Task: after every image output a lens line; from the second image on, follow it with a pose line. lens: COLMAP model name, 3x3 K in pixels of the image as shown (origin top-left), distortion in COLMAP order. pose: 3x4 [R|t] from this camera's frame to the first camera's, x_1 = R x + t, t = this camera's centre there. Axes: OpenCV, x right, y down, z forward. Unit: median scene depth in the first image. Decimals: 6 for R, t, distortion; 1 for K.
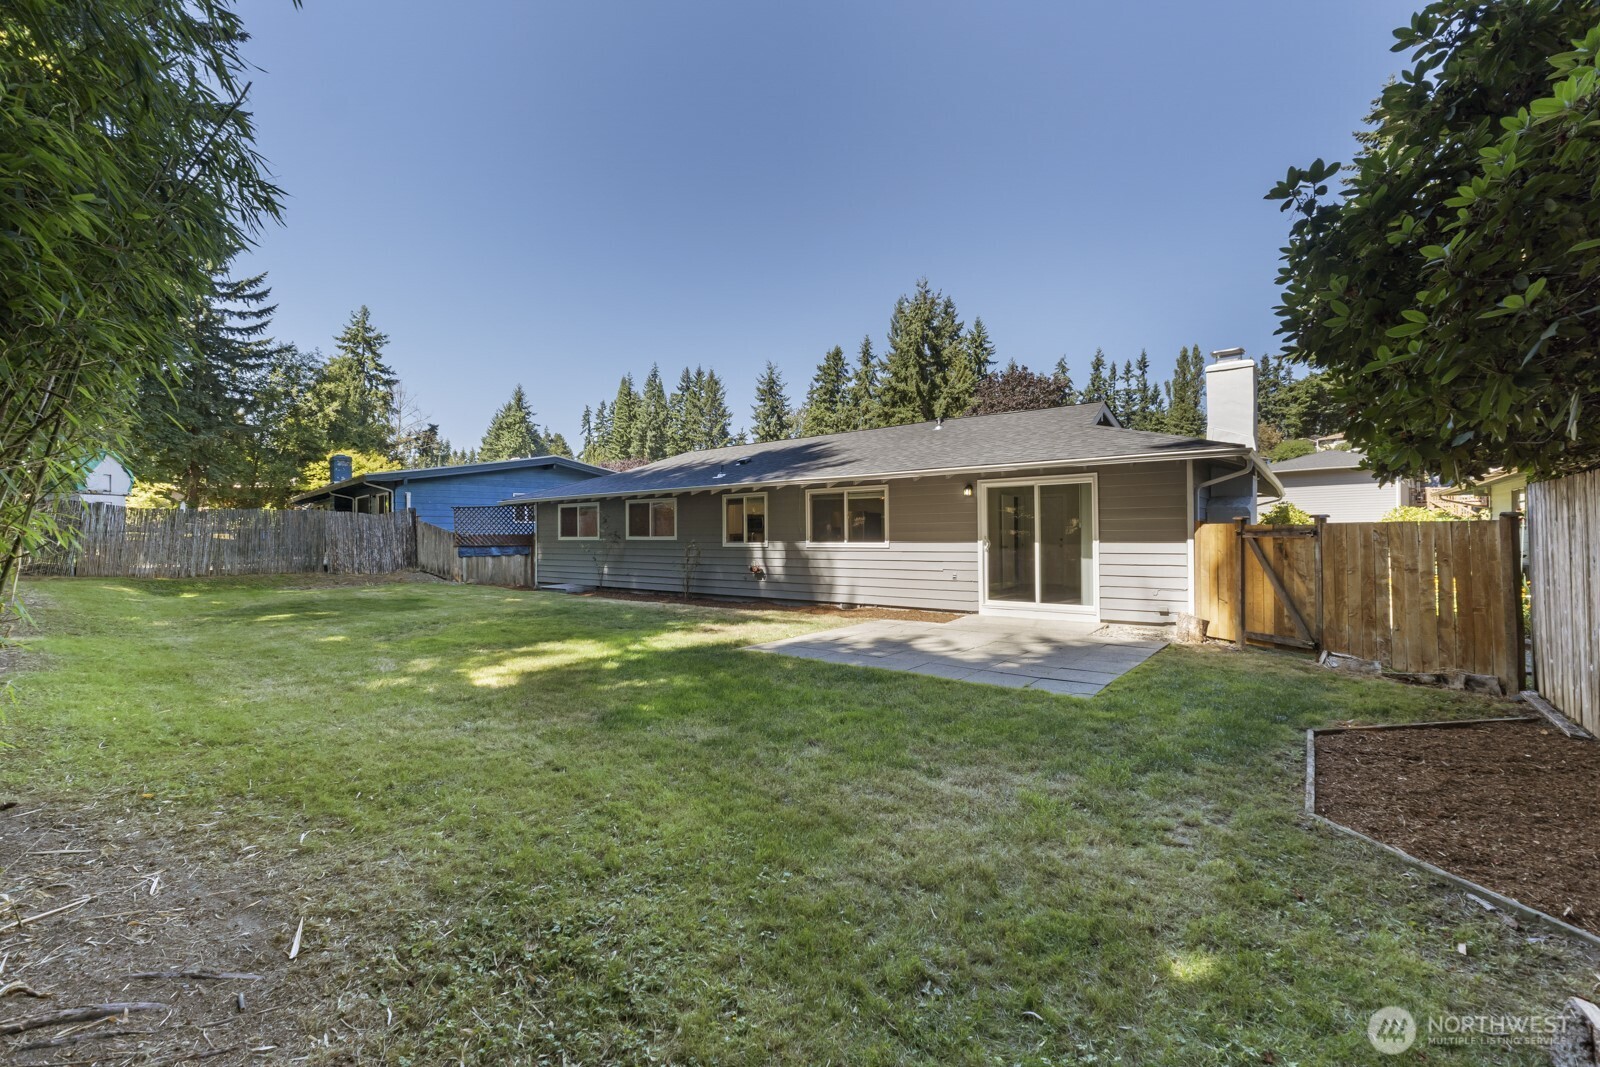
lens RADIAL K [[665.4, 0, 806.3], [0, 665.4, 528.9], [0, 0, 1]] dist [-0.008188, -0.000488]
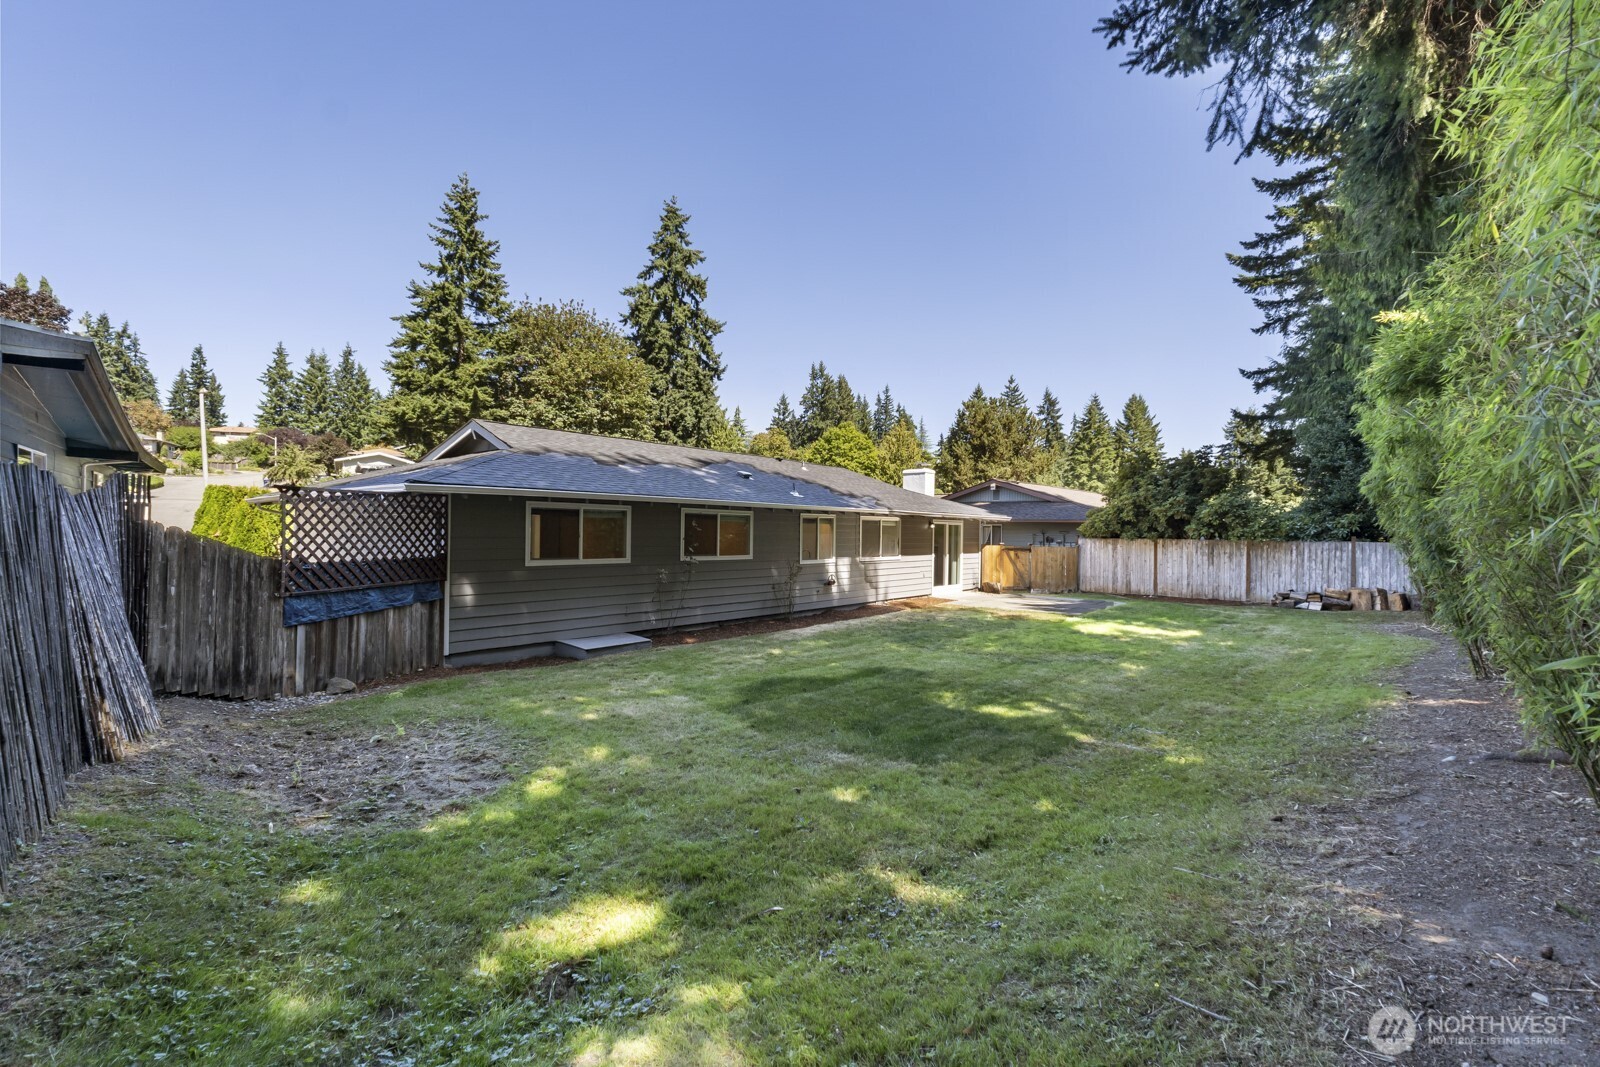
lens RADIAL K [[665.4, 0, 806.3], [0, 665.4, 528.9], [0, 0, 1]] dist [-0.008188, -0.000488]
pose [[0.046601, 0.038428, 0.998174, -1.195841], [0.013728, 0.999141, -0.039107, 0.013330], [-0.998819, 0.015526, 0.046033, 0.976393]]
